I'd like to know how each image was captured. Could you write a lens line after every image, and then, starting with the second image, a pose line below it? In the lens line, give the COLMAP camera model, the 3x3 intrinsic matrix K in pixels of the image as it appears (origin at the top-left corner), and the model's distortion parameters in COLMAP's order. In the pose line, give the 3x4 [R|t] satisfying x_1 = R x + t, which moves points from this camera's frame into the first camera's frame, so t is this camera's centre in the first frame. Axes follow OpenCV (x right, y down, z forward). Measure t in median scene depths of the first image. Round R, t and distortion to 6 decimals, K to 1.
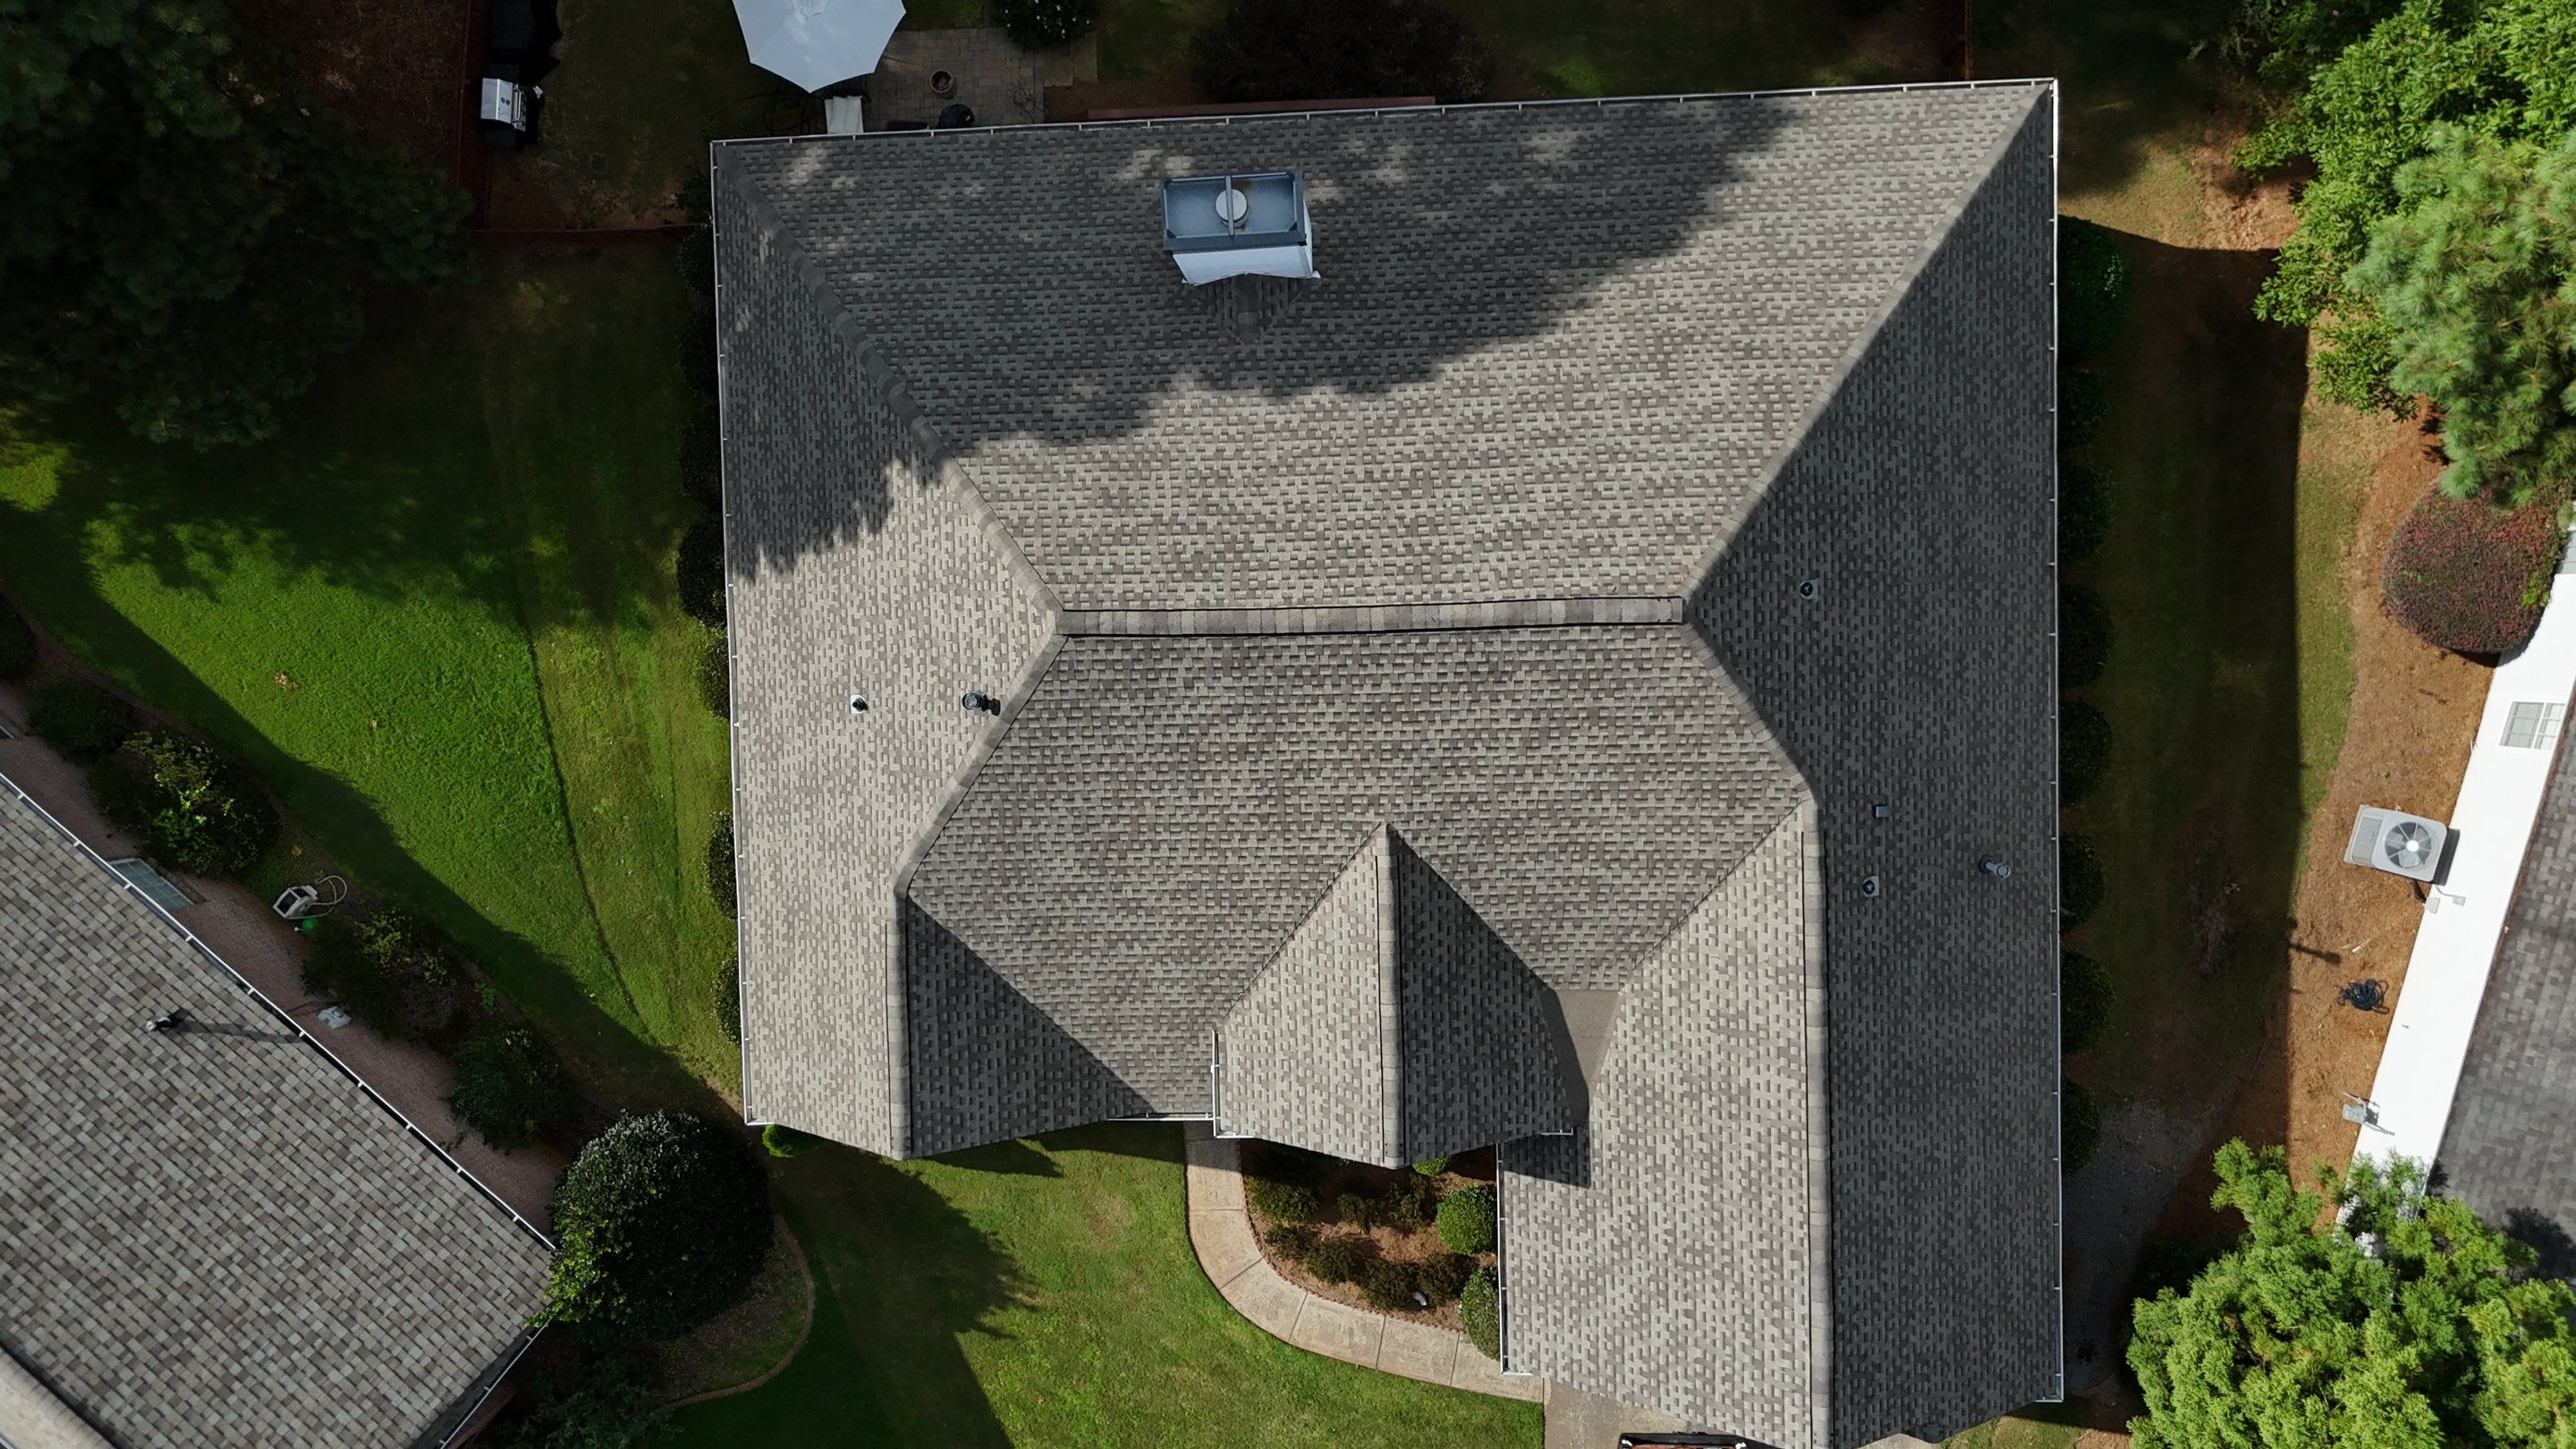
lens RADIAL K [[1904.6, 0, 1283.8], [0, 1904.6, 708.9], [0, 0, 1]] dist [0.076025, -0.076113]
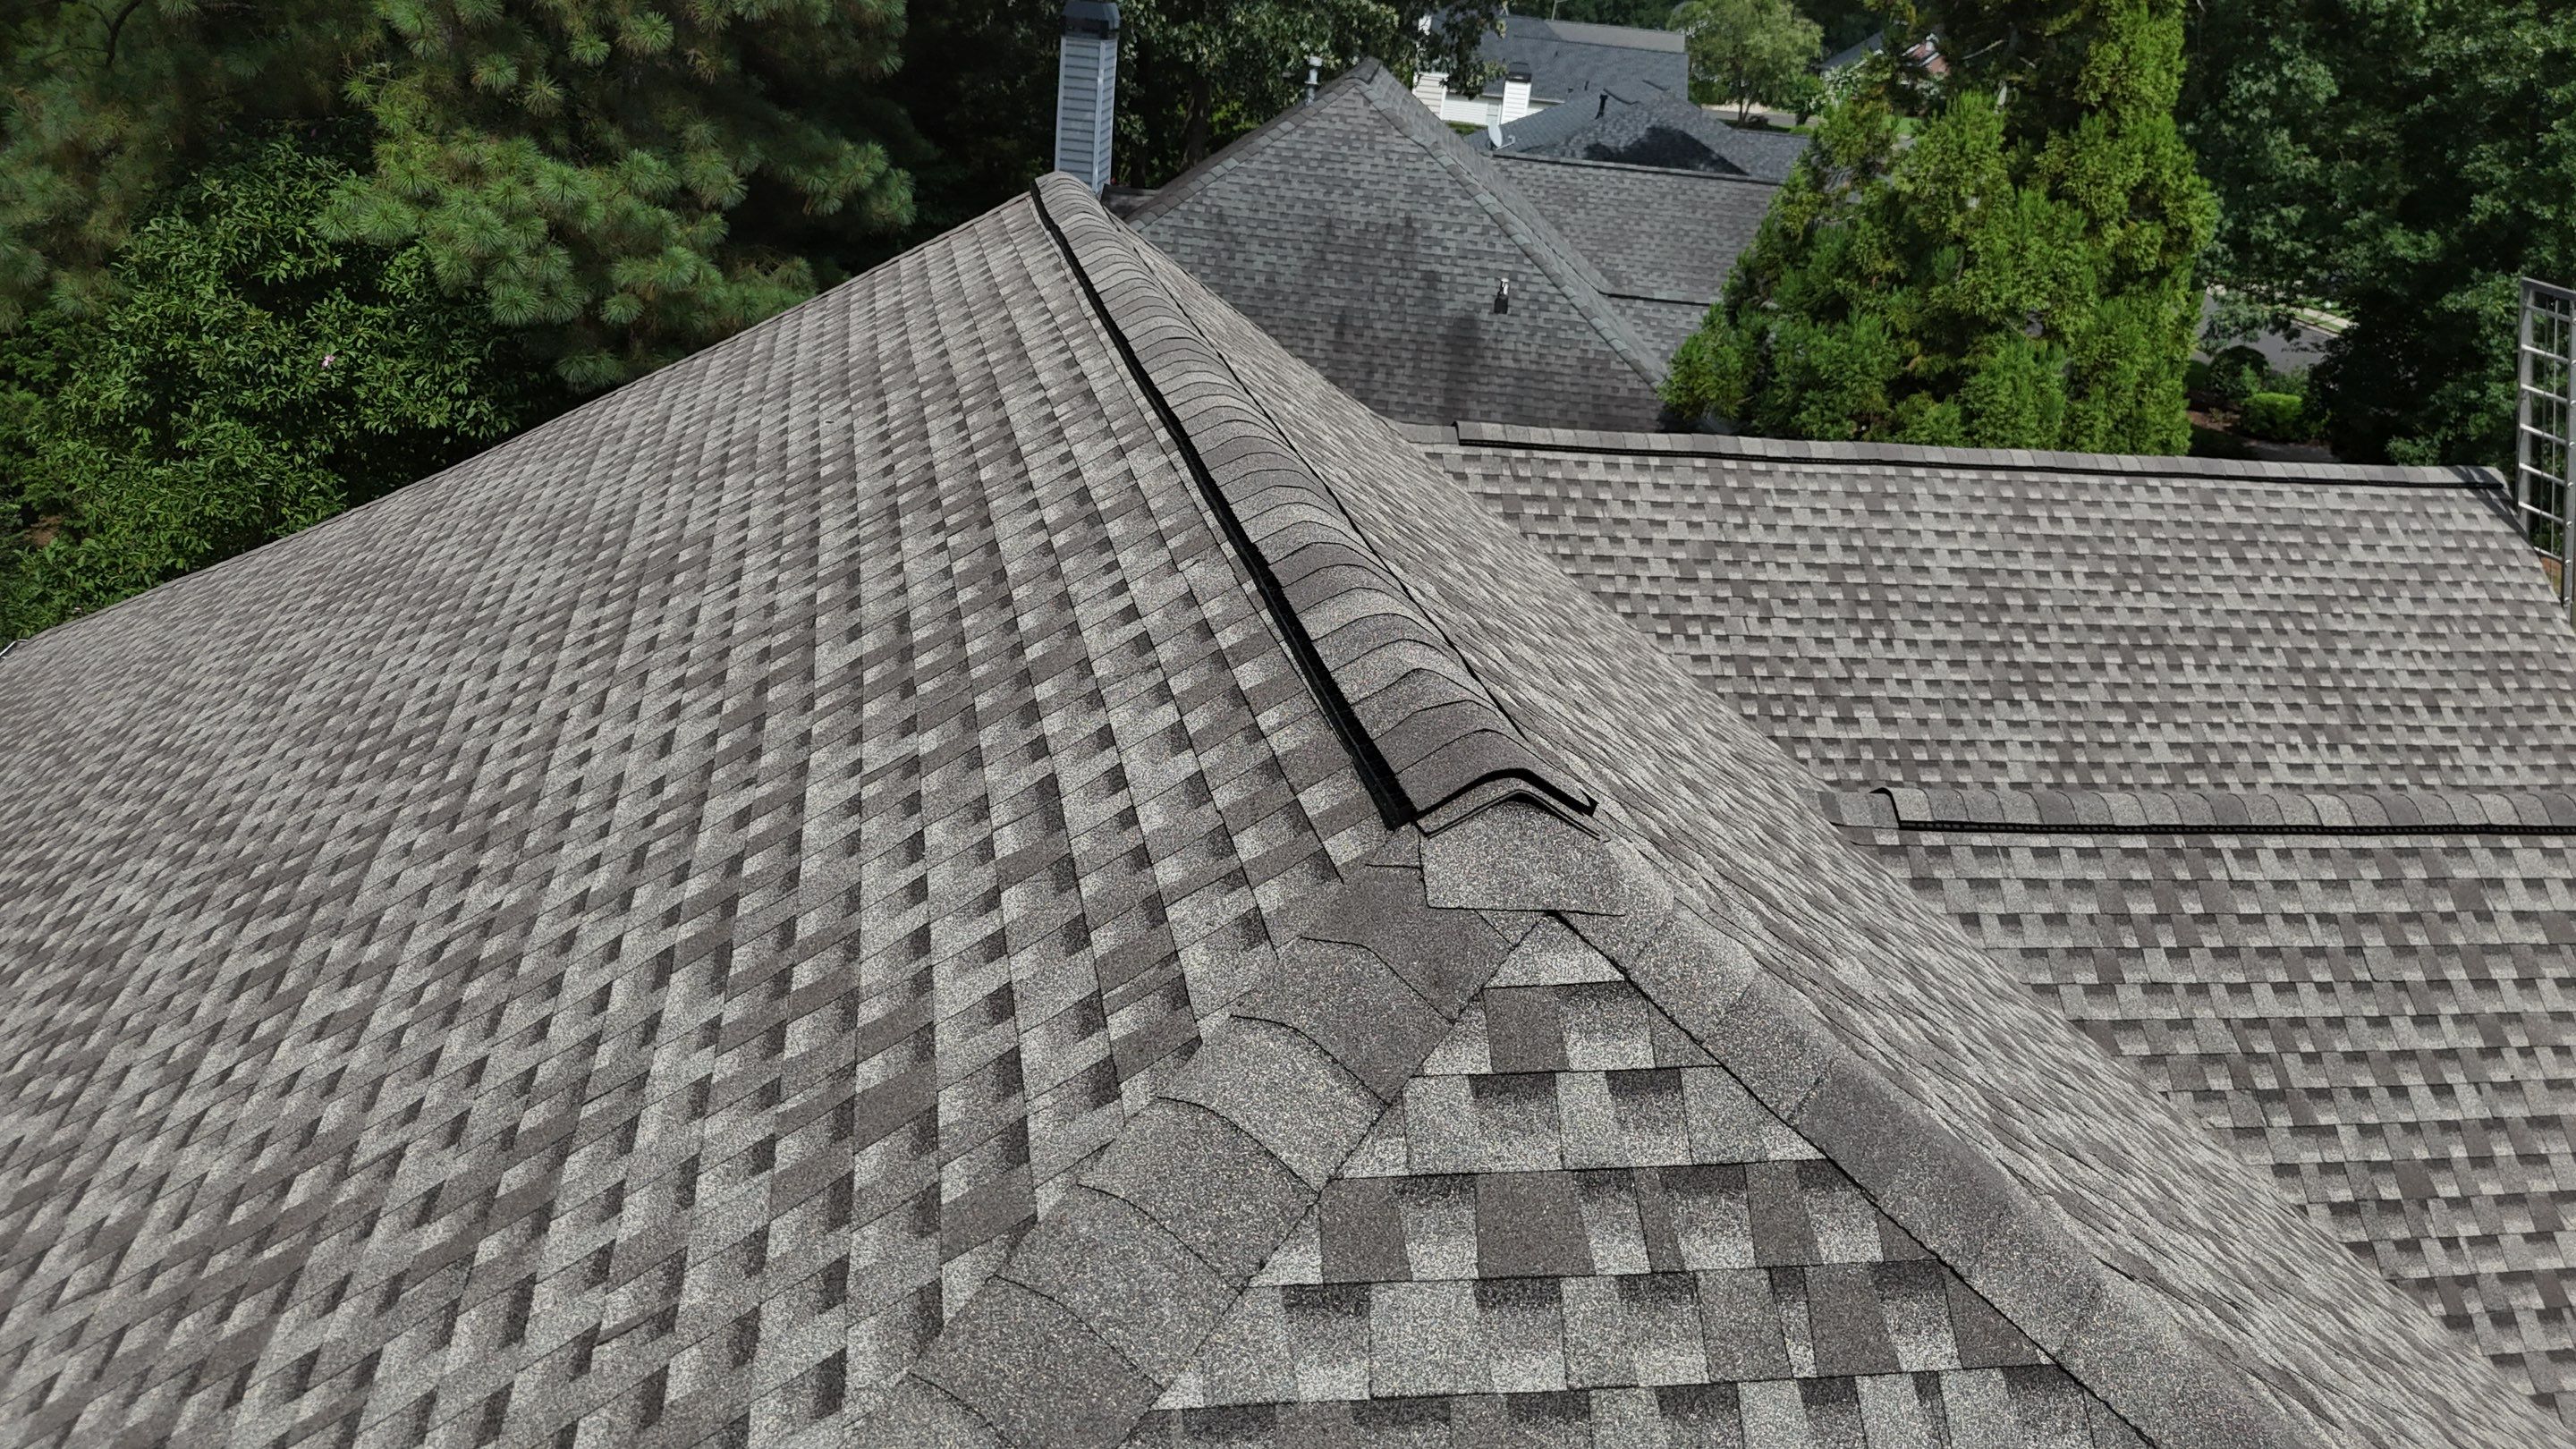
lens RADIAL K [[1904.6, 0, 1293.0], [0, 1904.6, 717.6], [0, 0, 1]] dist [0.076025, -0.076113]
pose [[-0.186746, -0.302319, 0.934735, -0.222037], [0.981170, -0.009646, 0.192903, -0.079701], [-0.049301, 0.953158, 0.298427, 0.922820]]
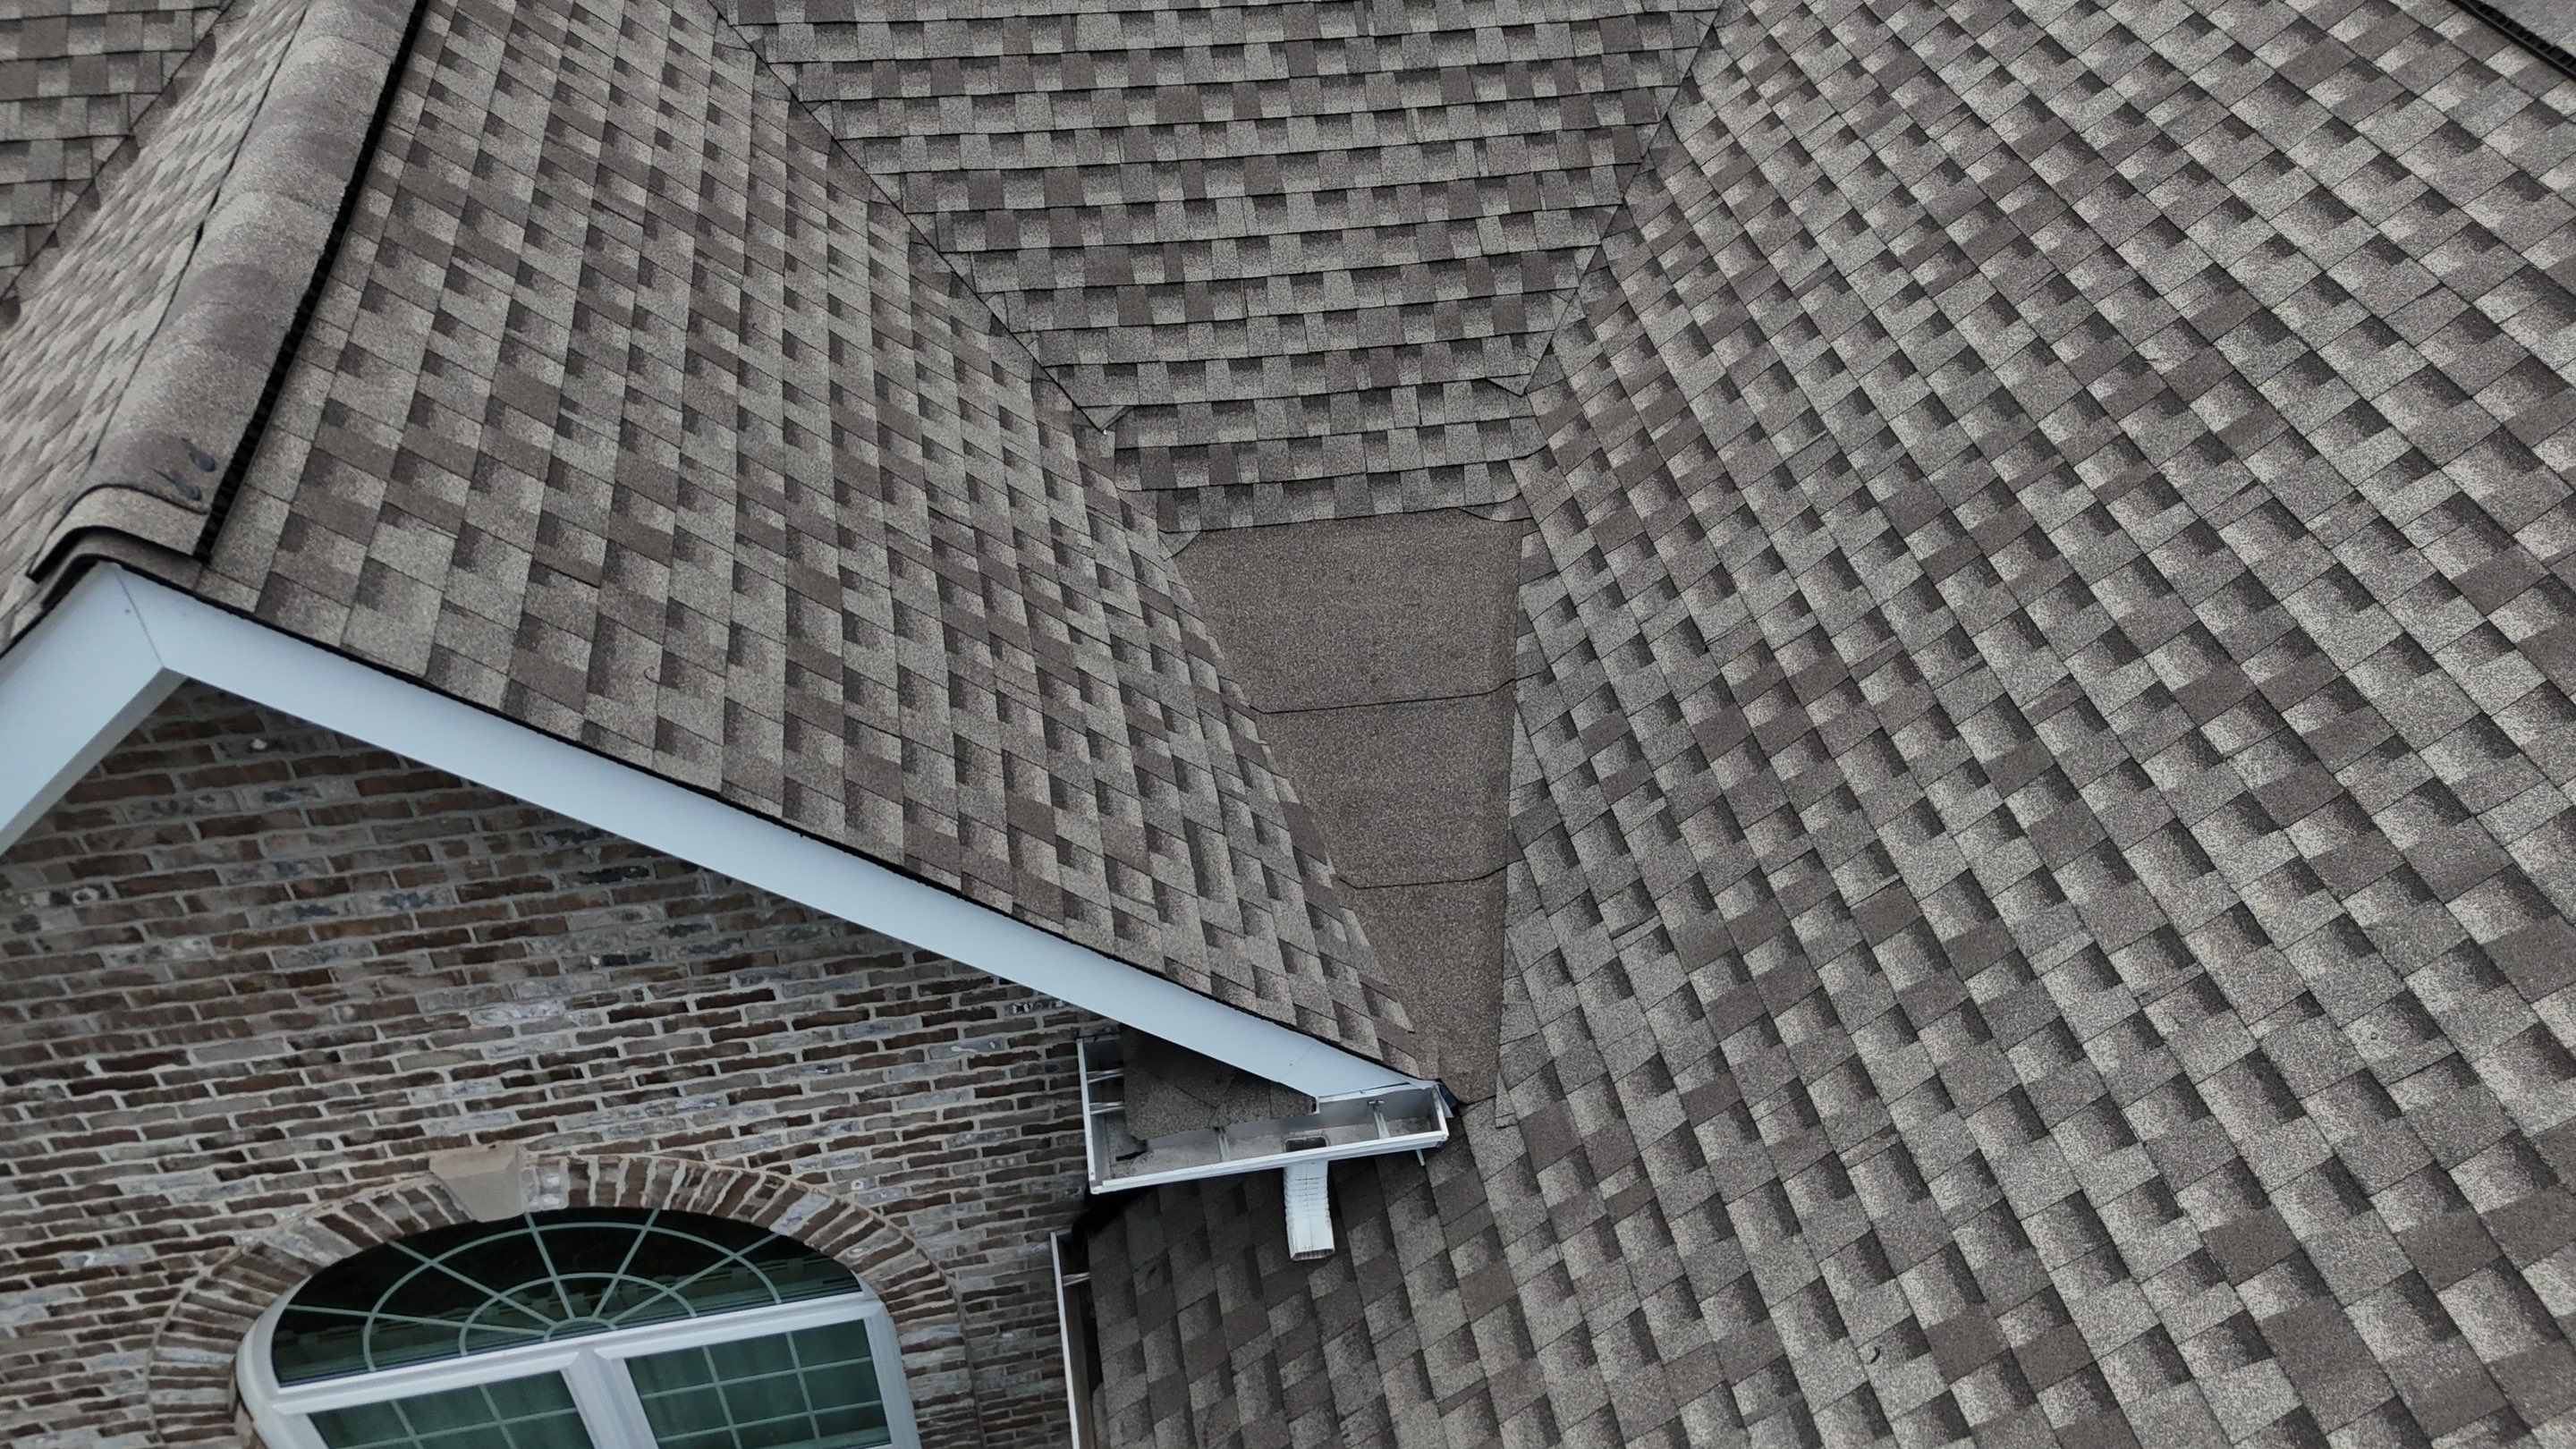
lens RADIAL K [[1904.6, 0, 1284.5], [0, 1904.6, 726.6], [0, 0, 1]] dist [0.076025, -0.076113]
pose [[0.981630, -0.033093, 0.187902, 0.113163], [0.164370, 0.646732, -0.744795, 0.367651], [-0.096875, 0.761999, 0.640291, 0.947636]]
